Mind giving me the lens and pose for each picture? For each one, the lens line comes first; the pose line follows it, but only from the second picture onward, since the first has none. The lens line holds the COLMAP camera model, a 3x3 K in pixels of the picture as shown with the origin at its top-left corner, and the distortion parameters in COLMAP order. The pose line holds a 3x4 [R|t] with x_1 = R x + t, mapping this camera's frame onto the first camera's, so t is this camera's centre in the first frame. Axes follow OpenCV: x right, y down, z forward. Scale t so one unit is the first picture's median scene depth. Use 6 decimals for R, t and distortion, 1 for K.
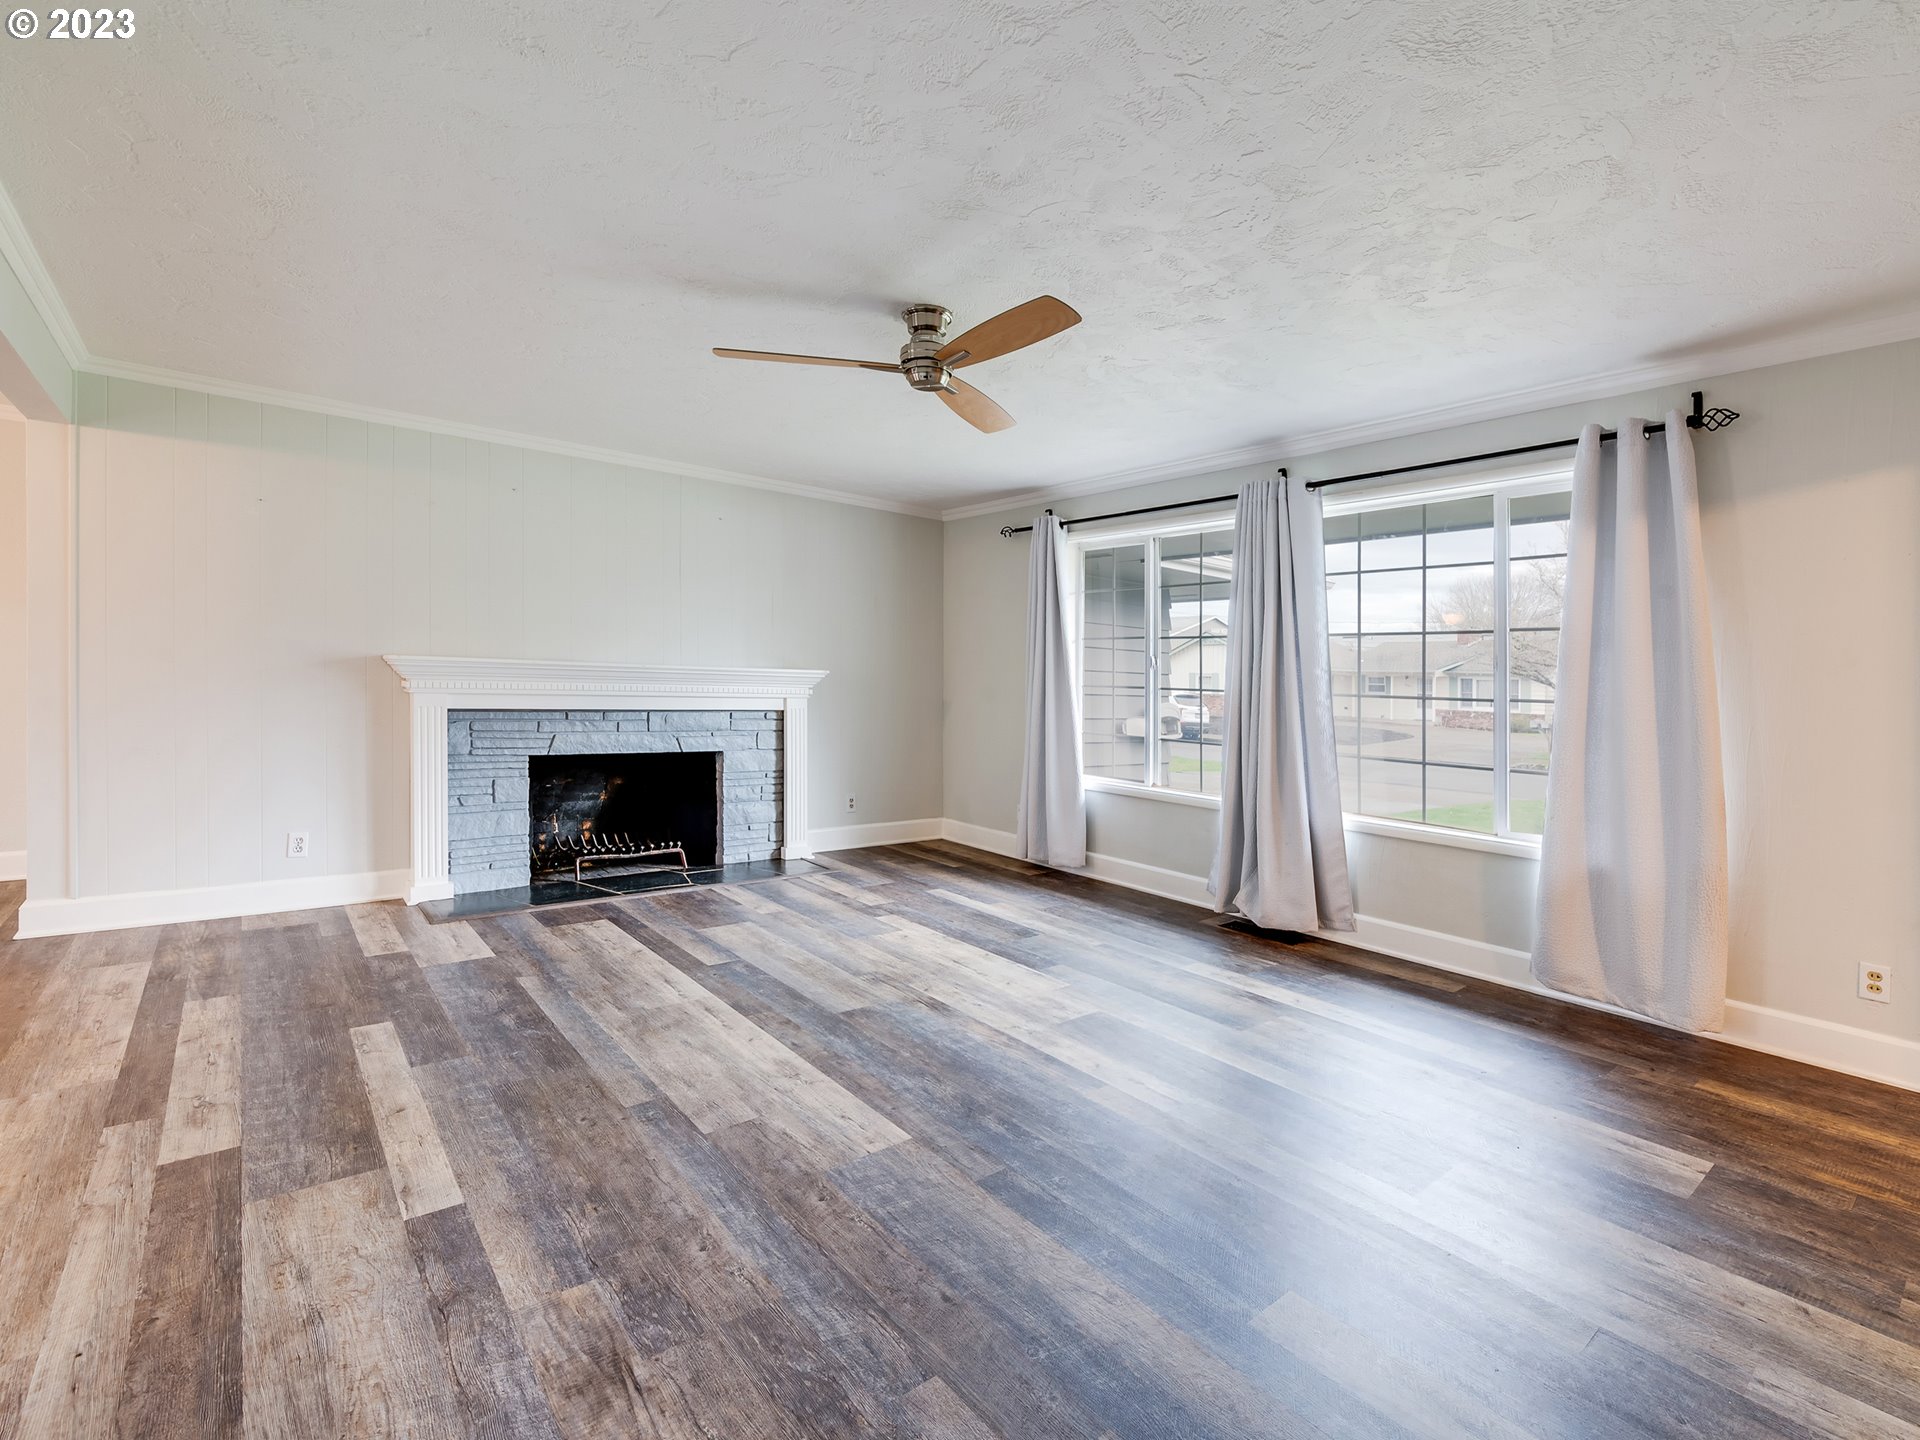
lens RADIAL K [[919.1, 0, 960.0], [0, 919.1, 720.0], [0, 0, 1]] dist [0.001079, -0.000042]
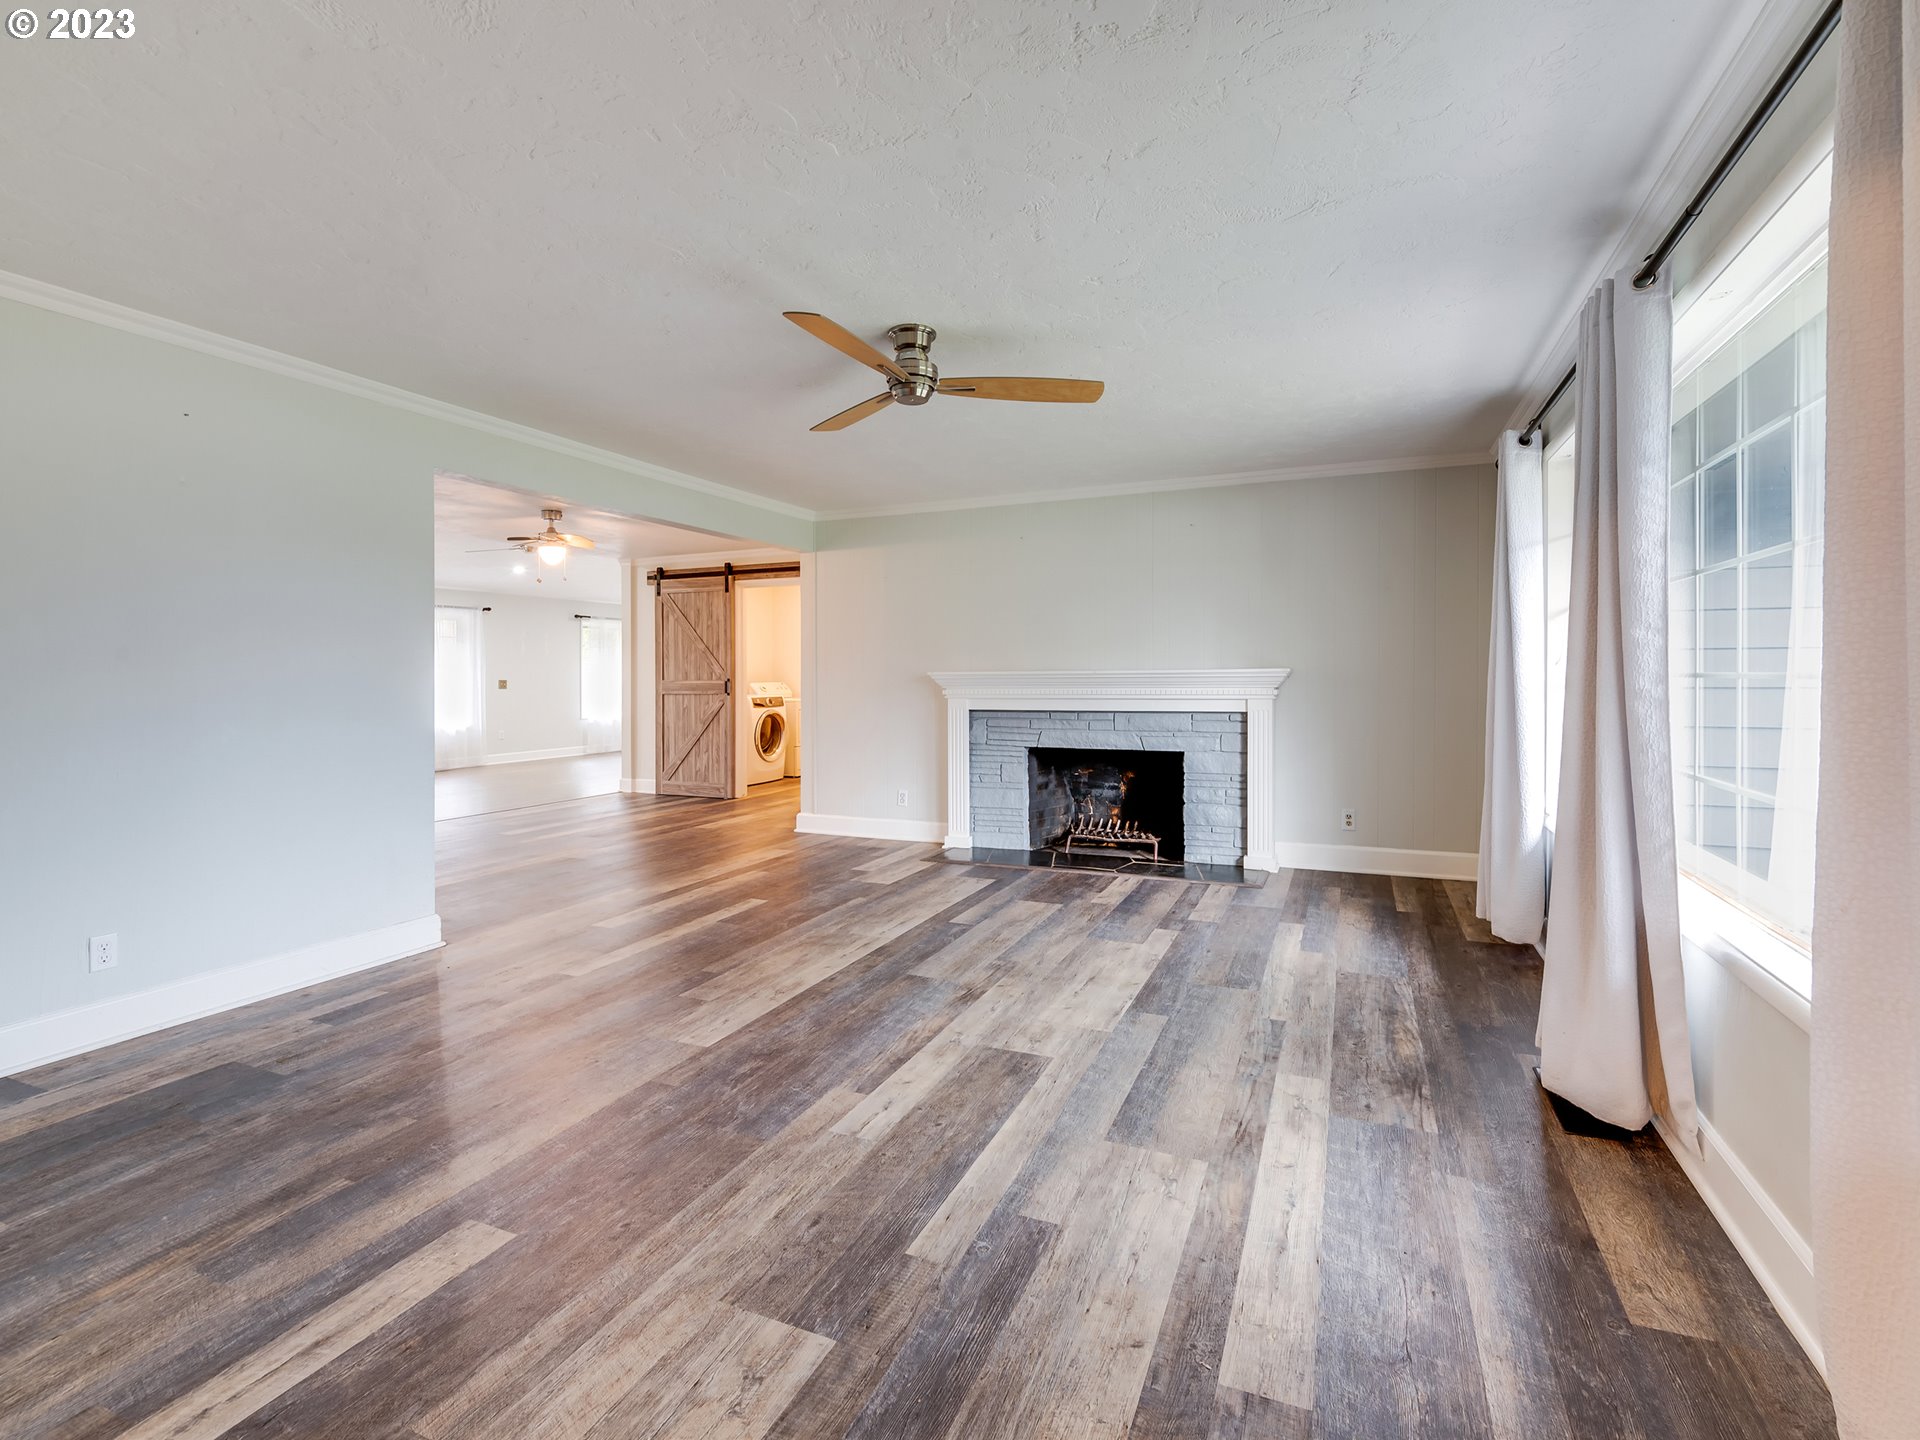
lens RADIAL K [[878.2, 0, 960.0], [0, 878.2, 720.0], [0, 0, 1]] dist [-0.001708, -0.000534]
pose [[0.453436, 0.007343, -0.891259, 0.602519], [-0.017223, 0.999852, -0.000525, 0.004042], [0.891122, 0.015588, 0.453495, 0.395990]]
